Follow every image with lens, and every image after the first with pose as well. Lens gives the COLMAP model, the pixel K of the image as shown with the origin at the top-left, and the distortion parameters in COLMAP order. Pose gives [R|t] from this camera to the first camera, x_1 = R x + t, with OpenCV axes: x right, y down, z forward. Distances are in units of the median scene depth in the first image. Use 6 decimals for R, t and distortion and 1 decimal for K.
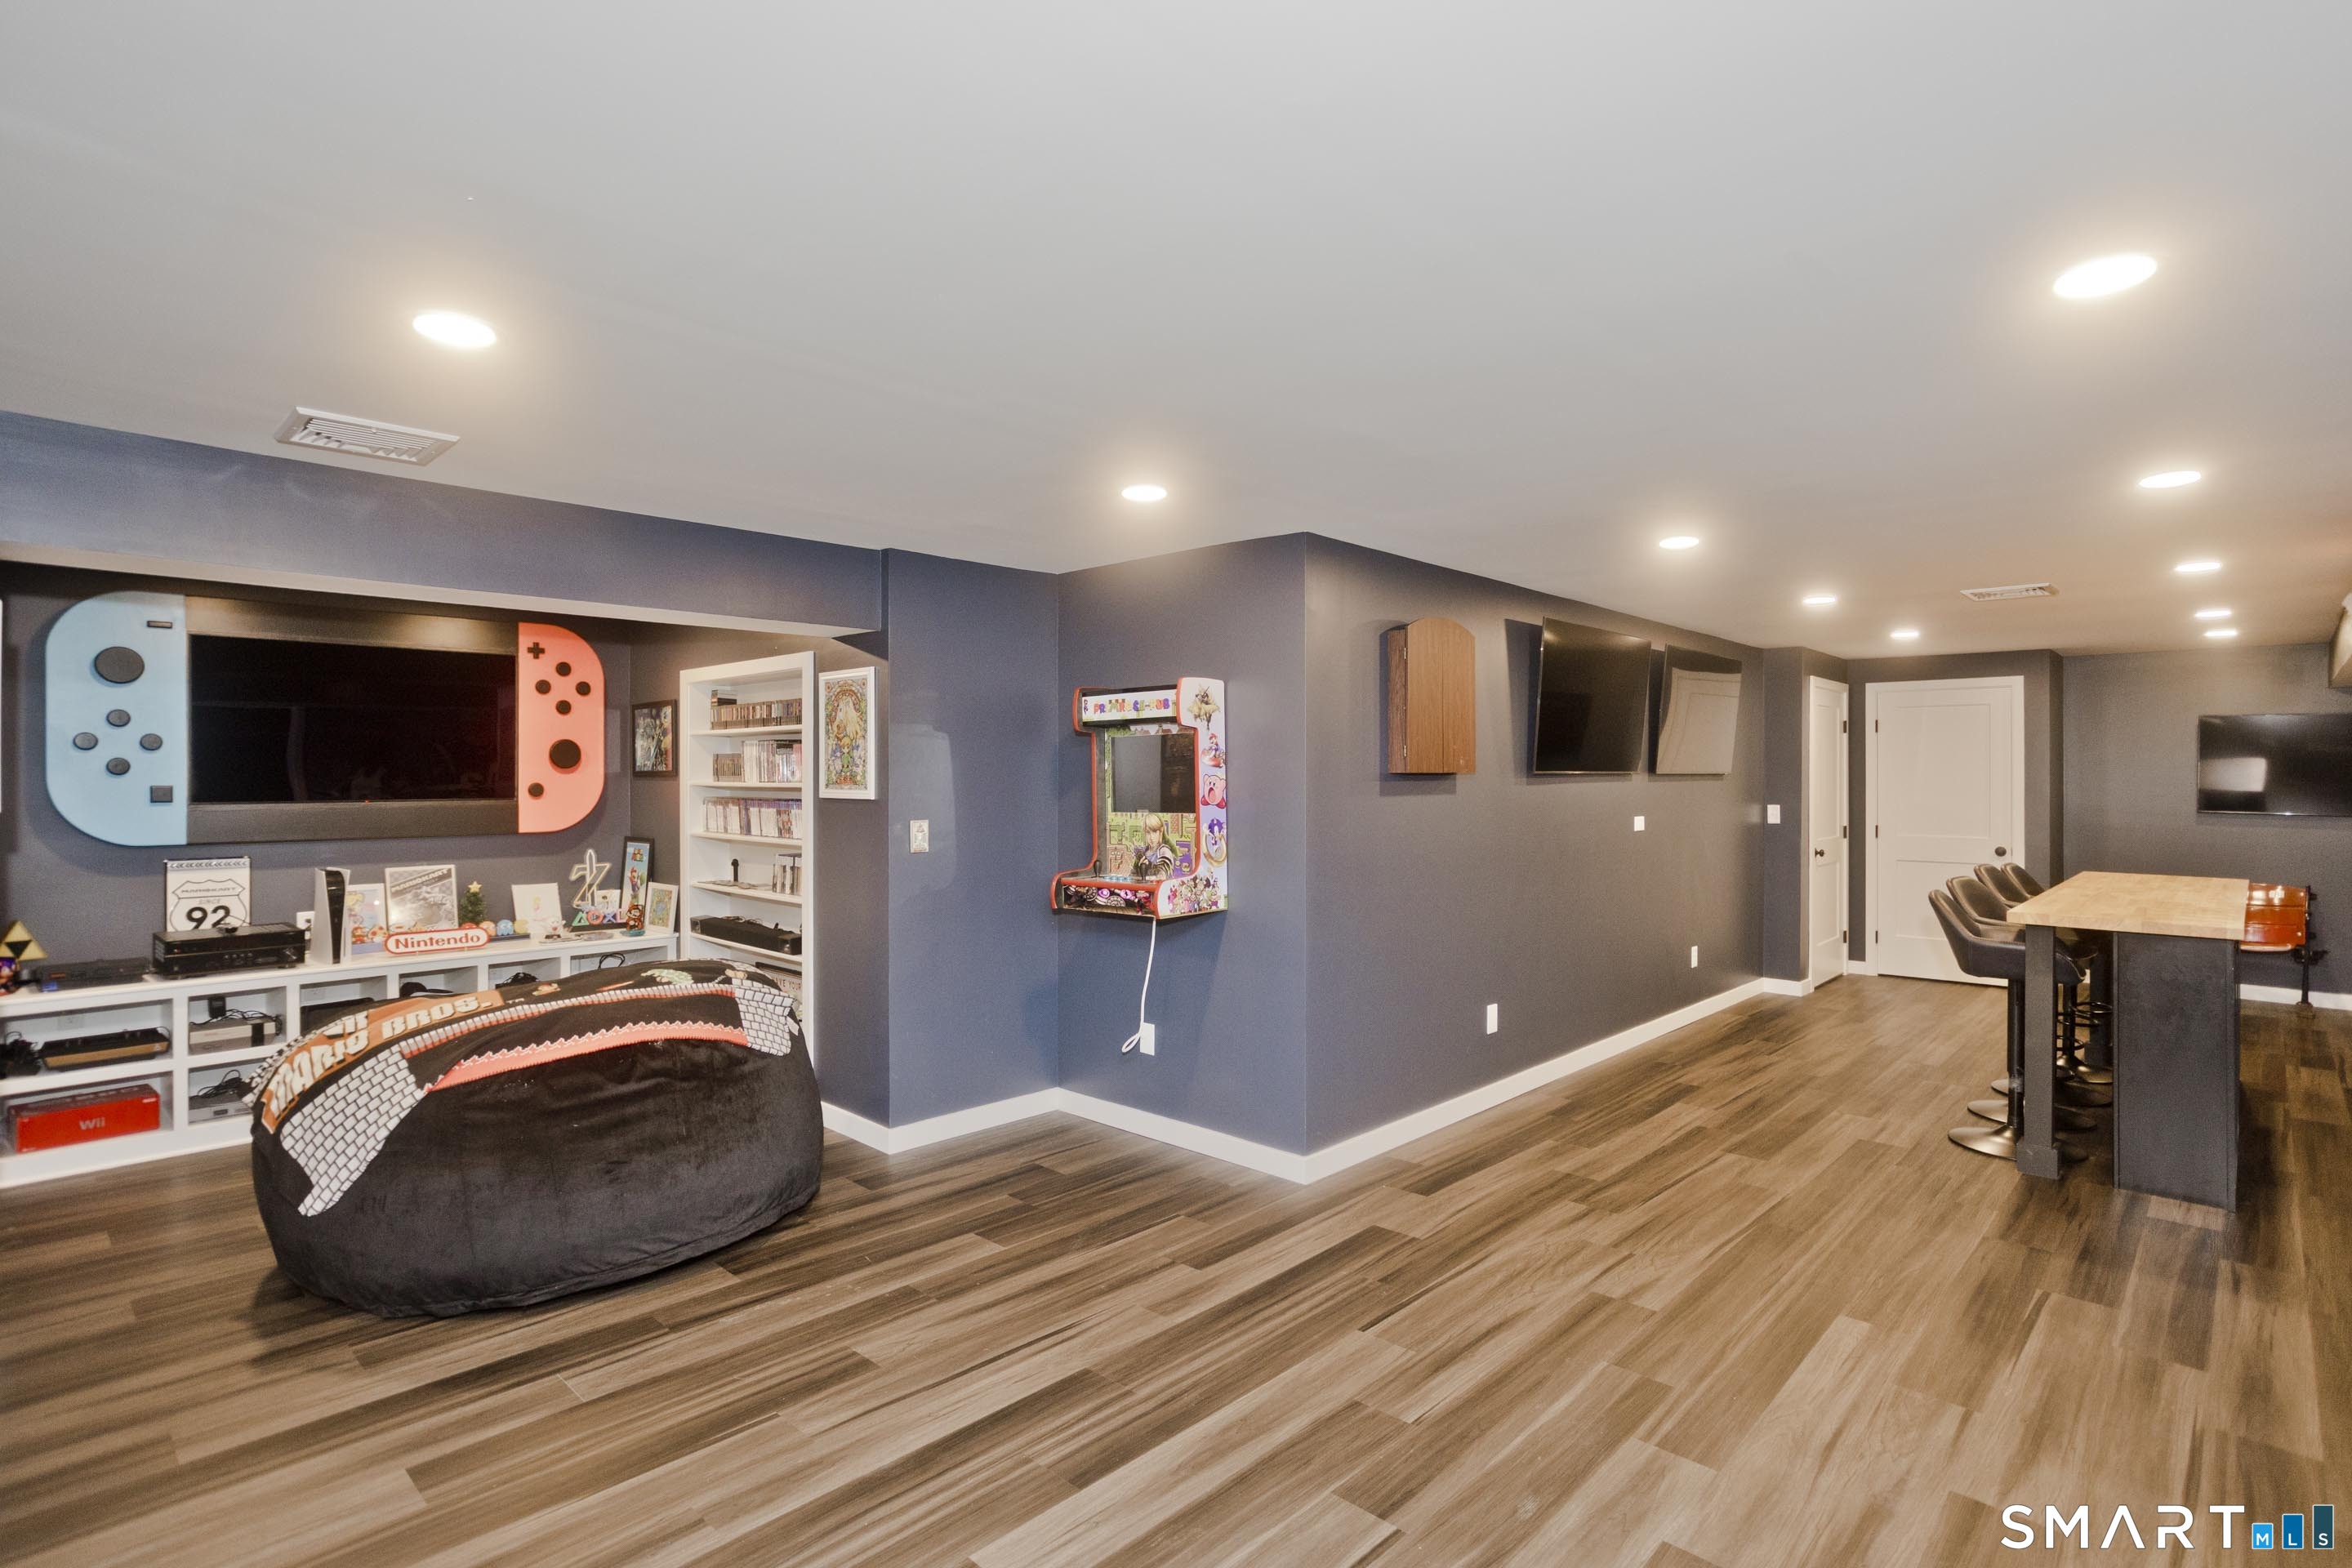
lens RADIAL K [[1117.7, 0, 1167.3], [0, 1117.7, 776.0], [0, 0, 1]] dist [-0.039072, 0.022204]
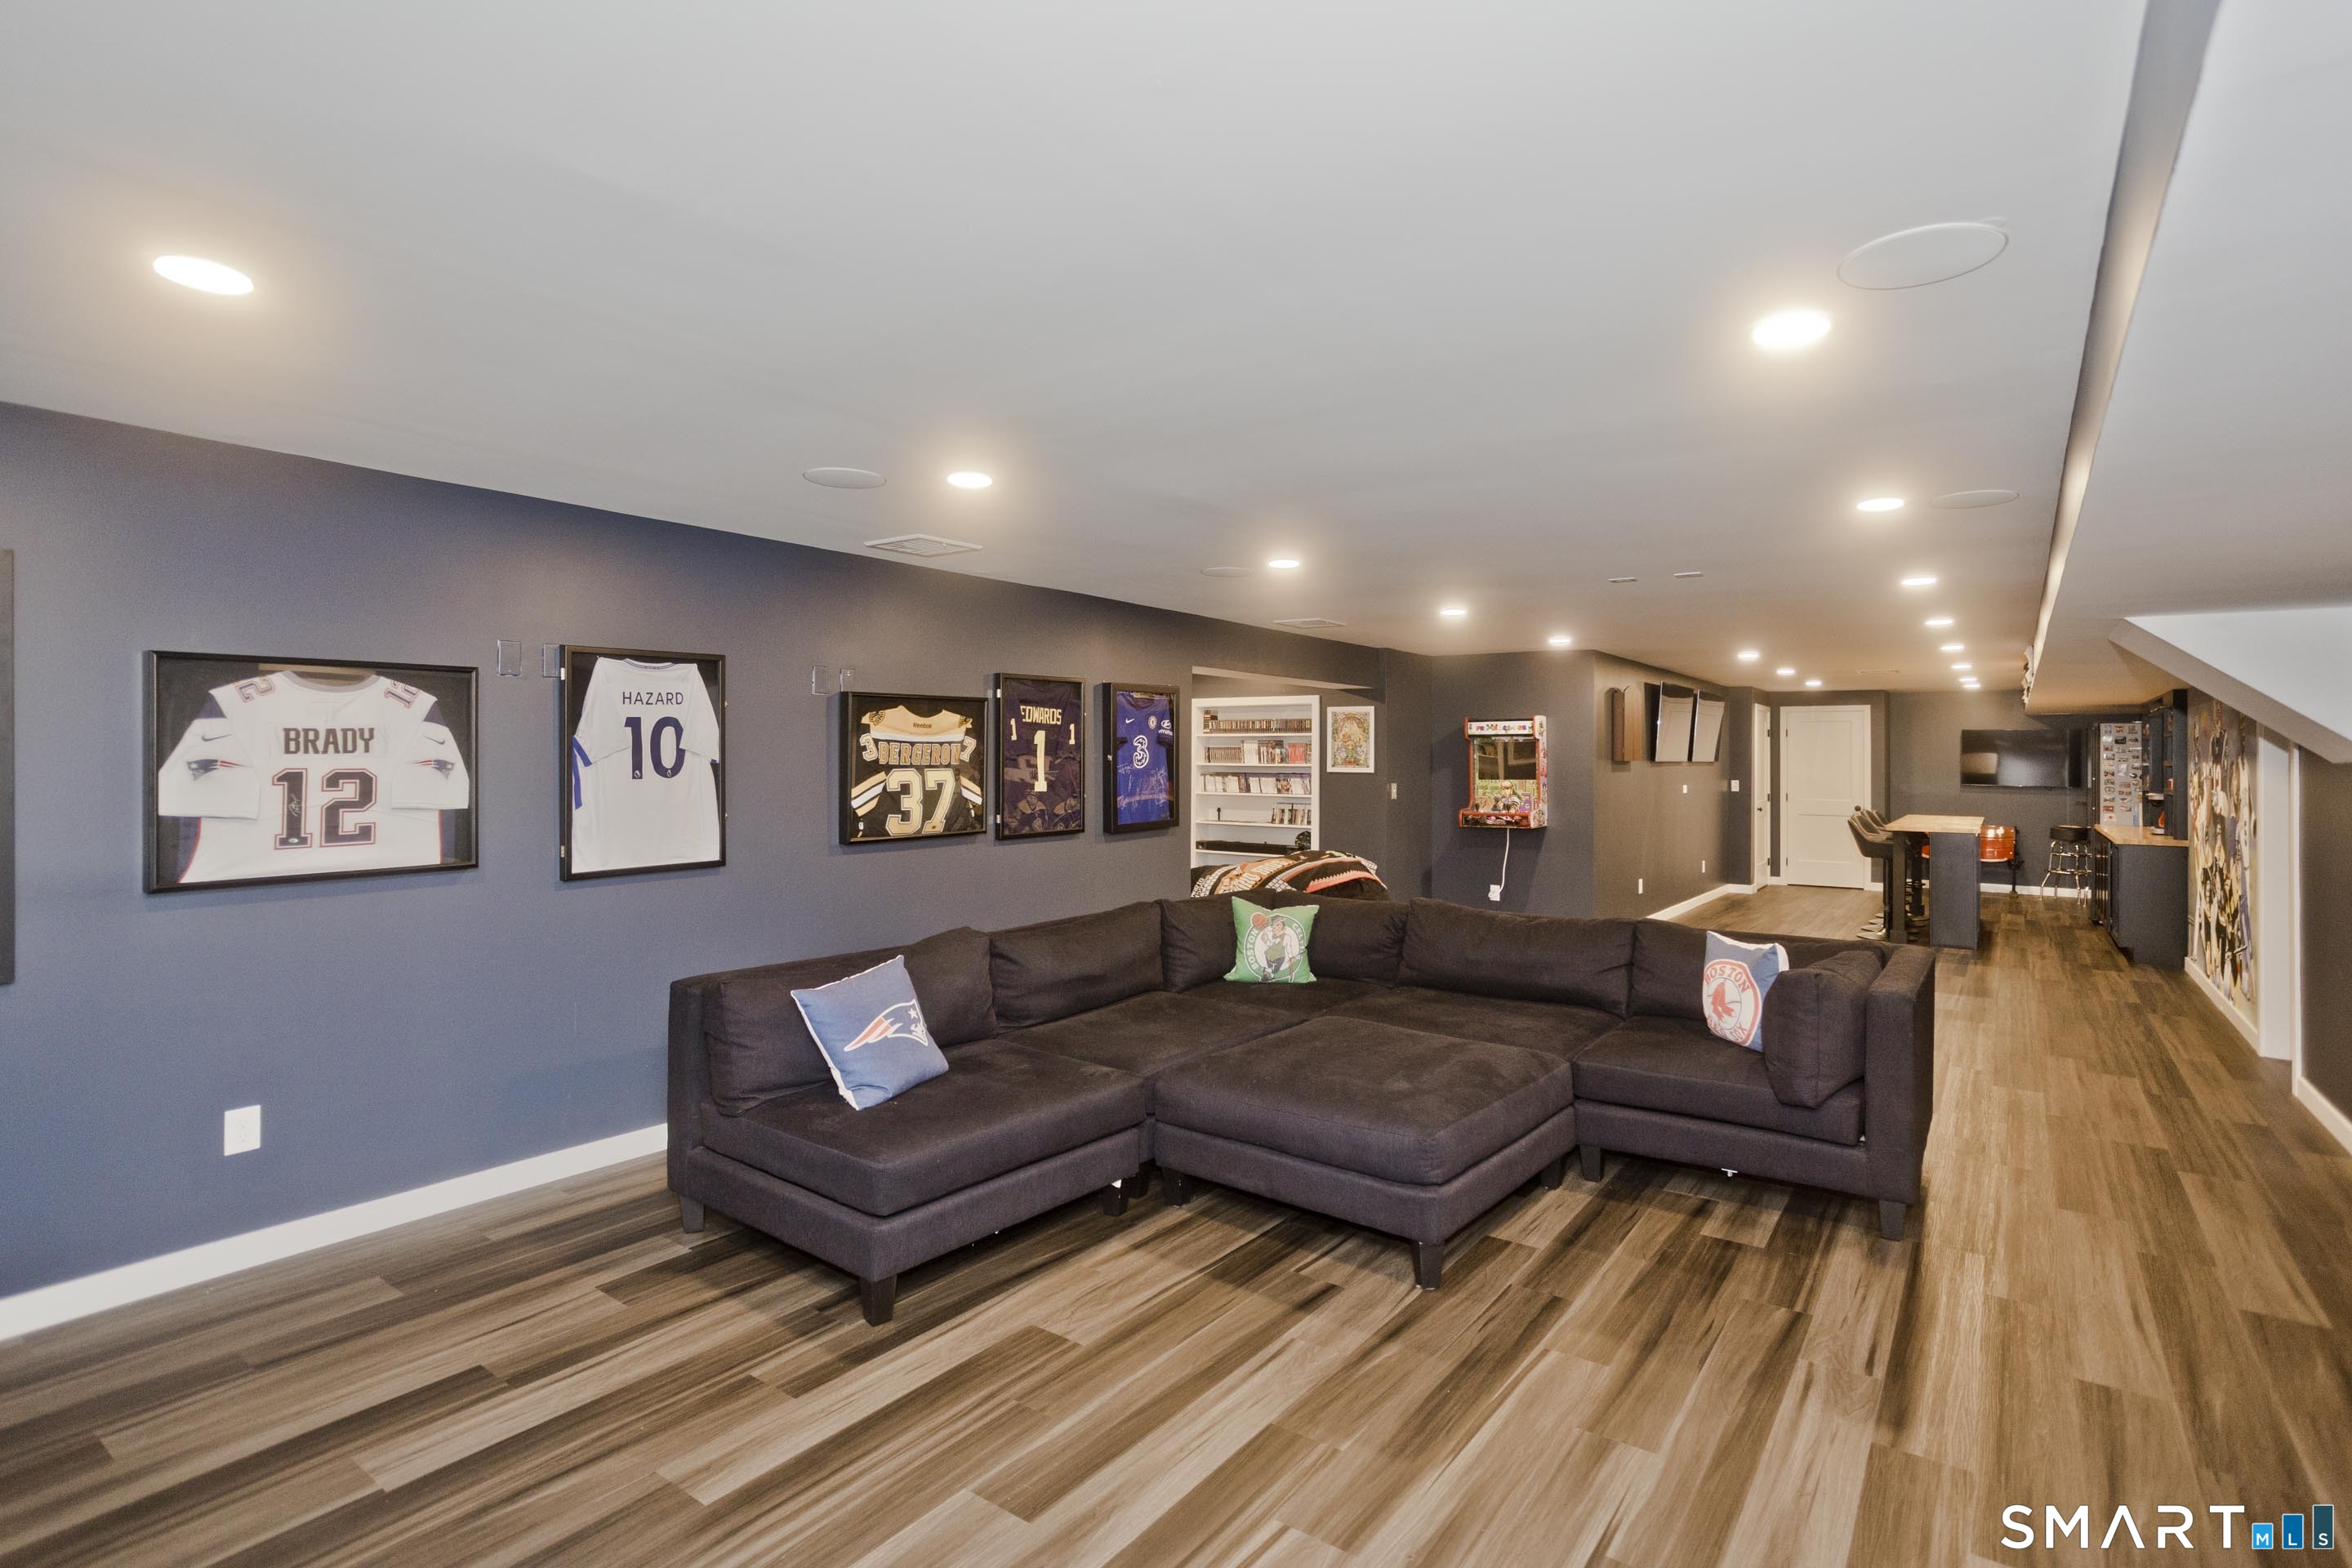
lens RADIAL K [[1121.5, 0, 1215.8], [0, 1121.5, 740.9], [0, 0, 1]] dist [0.005332, 0.000435]
pose [[0.985638, 0.008678, 0.168650, -0.584950], [-0.005848, 0.999834, -0.017267, 0.000370], [-0.168772, 0.016033, 0.985525, -0.619029]]
